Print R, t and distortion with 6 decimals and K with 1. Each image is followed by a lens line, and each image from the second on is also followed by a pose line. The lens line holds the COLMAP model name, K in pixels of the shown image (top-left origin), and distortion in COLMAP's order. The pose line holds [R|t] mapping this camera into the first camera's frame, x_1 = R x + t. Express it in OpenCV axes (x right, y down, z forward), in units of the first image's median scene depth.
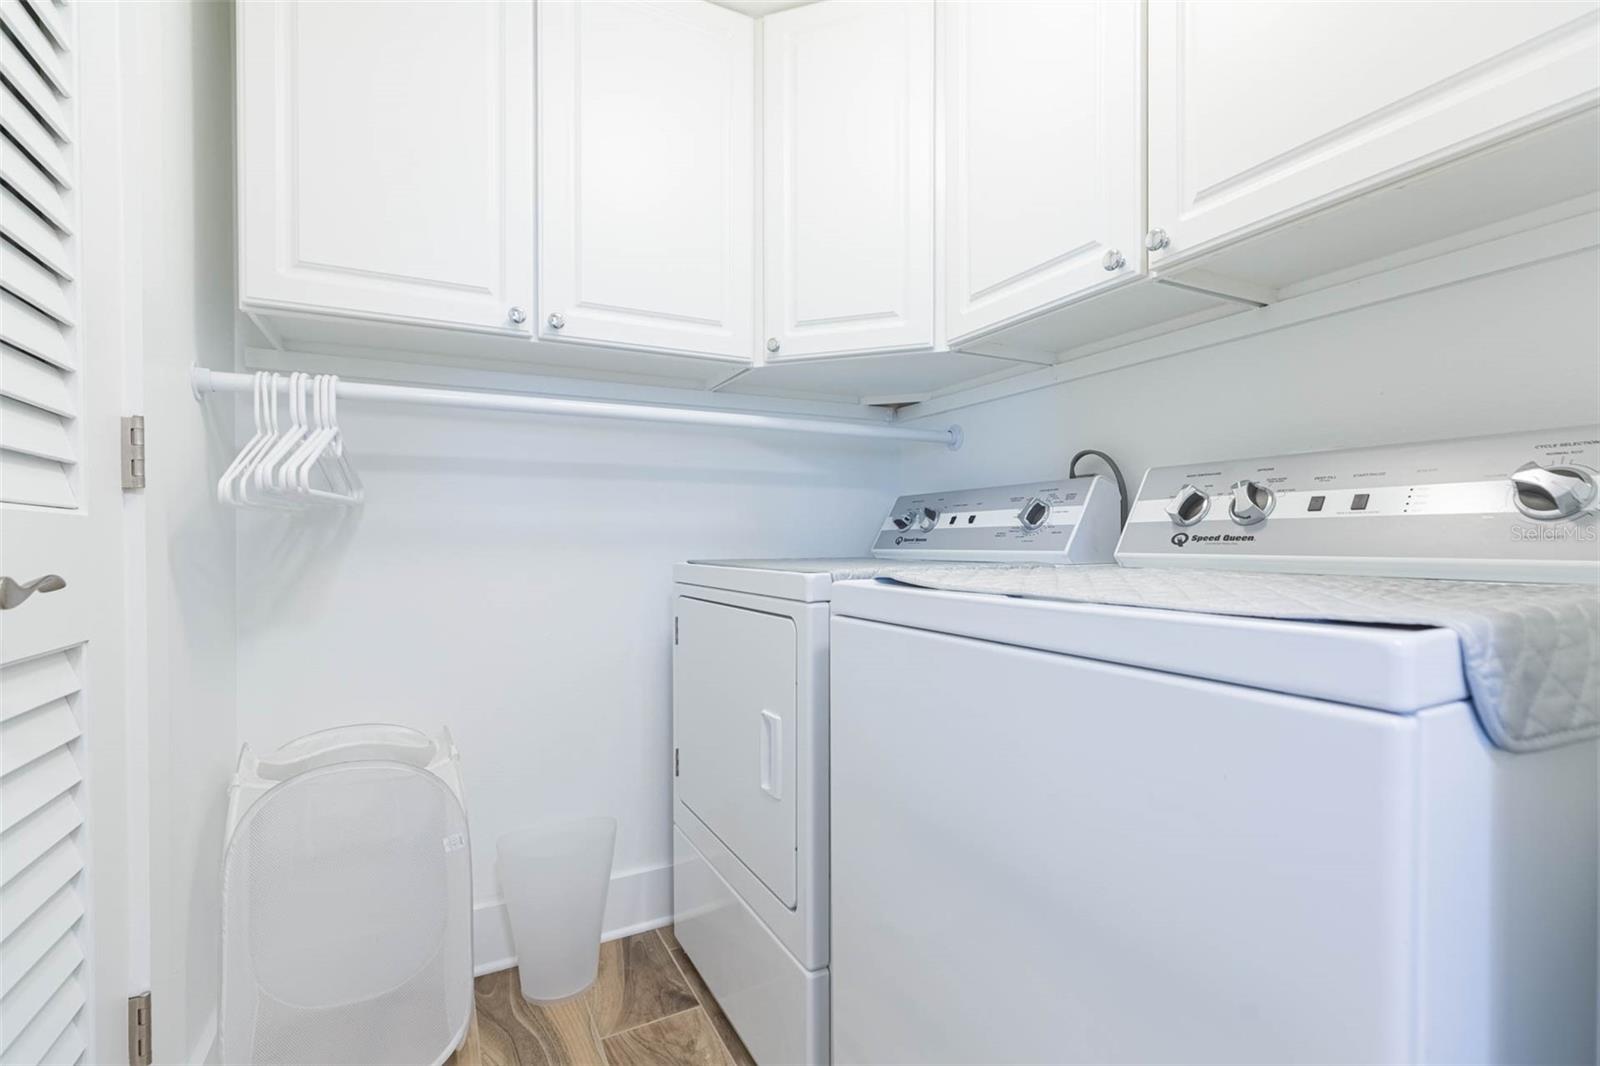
lens RADIAL K [[719.5, 0, 828.7], [0, 719.5, 556.5], [0, 0, 1]] dist [0.005517, -0.000665]
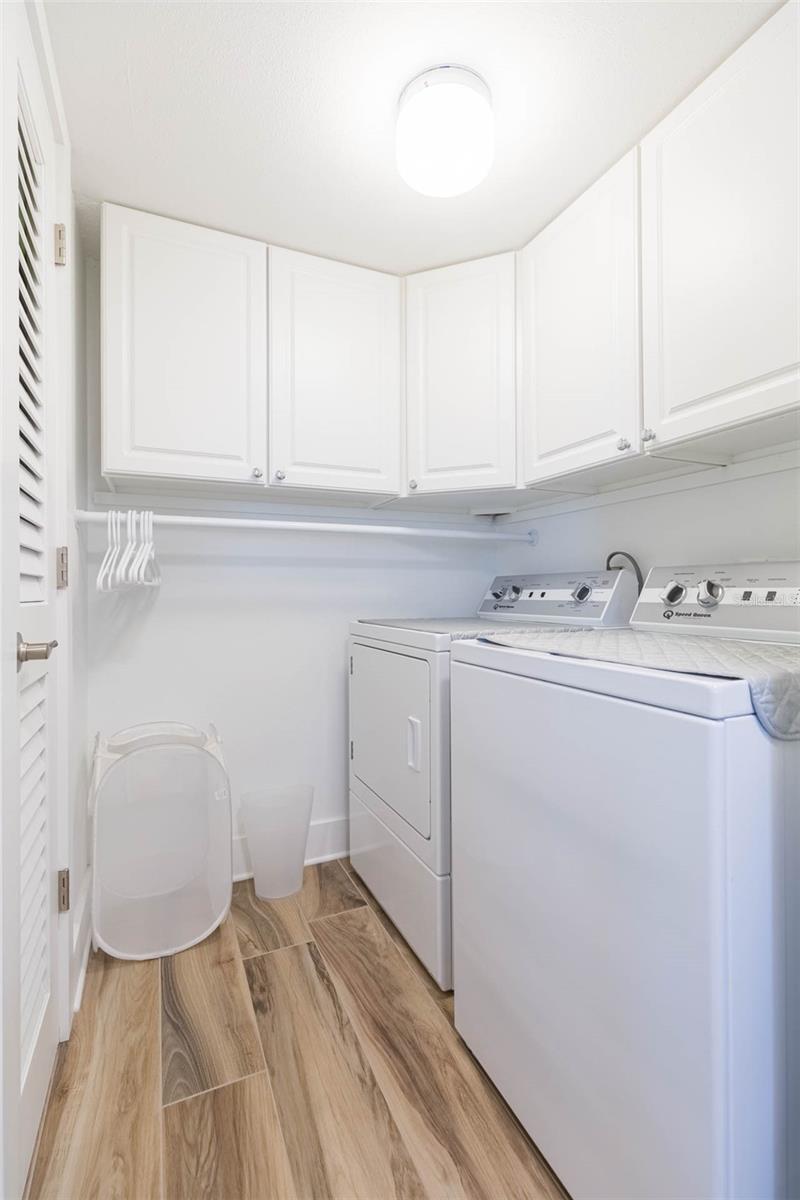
lens RADIAL K [[539.6, 0, 397.6], [0, 539.6, 593.2], [0, 0, 1]] dist [0.005517, -0.000665]
pose [[0.995480, -0.004350, -0.094875, 0.000045], [0.002364, 0.999776, -0.021038, -0.034801], [0.094945, 0.020719, 0.995267, -0.191580]]
